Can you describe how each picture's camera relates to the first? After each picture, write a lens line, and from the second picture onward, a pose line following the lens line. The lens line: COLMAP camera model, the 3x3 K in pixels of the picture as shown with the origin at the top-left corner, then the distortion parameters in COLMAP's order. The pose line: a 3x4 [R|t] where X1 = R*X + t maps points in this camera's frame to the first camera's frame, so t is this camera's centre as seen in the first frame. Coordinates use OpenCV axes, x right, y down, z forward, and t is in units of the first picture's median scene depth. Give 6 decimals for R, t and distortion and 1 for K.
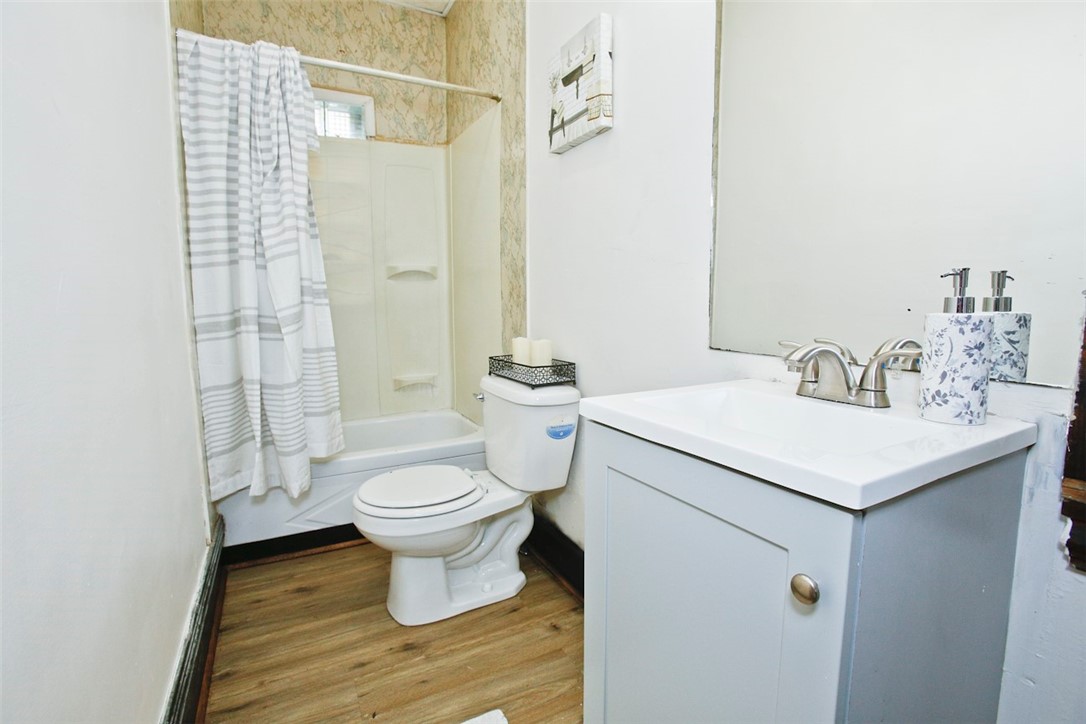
lens RADIAL K [[498.8, 0, 536.9], [0, 498.8, 361.2], [0, 0, 1]] dist [-0.062785, 0.021794]
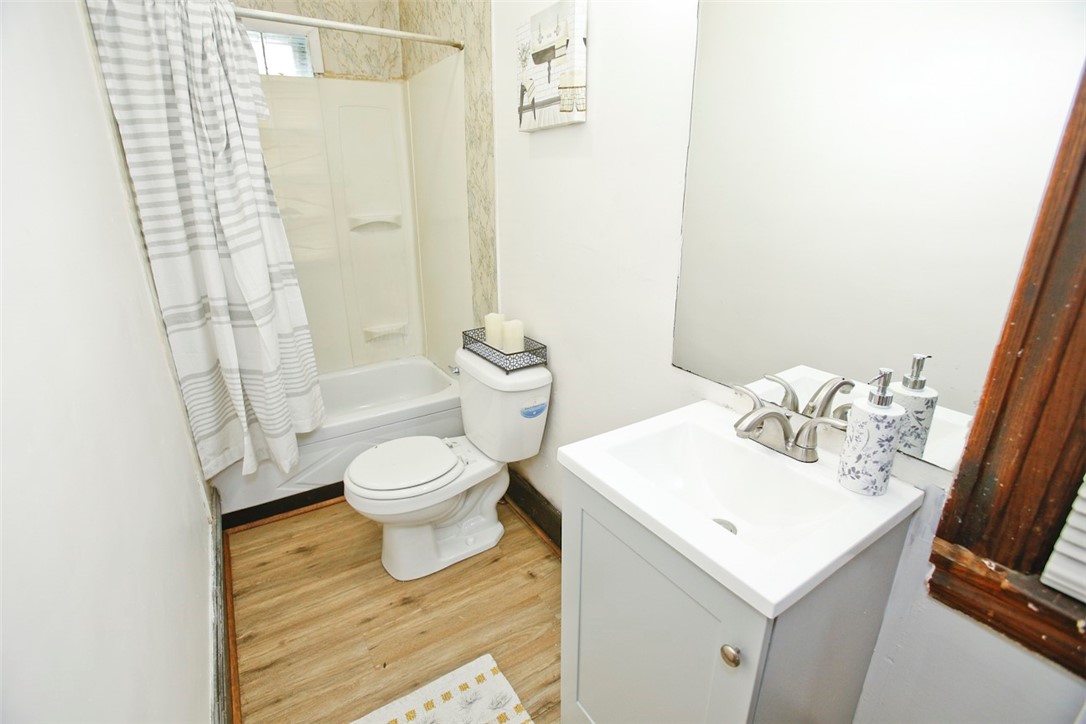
lens RADIAL K [[498.8, 0, 538.2], [0, 498.8, 361.2], [0, 0, 1]] dist [-0.062785, 0.021794]
pose [[0.997018, -0.025016, 0.073006, -0.019061], [0.008847, 0.976816, 0.213896, -0.194051], [-0.076664, -0.212612, 0.974125, -0.032820]]
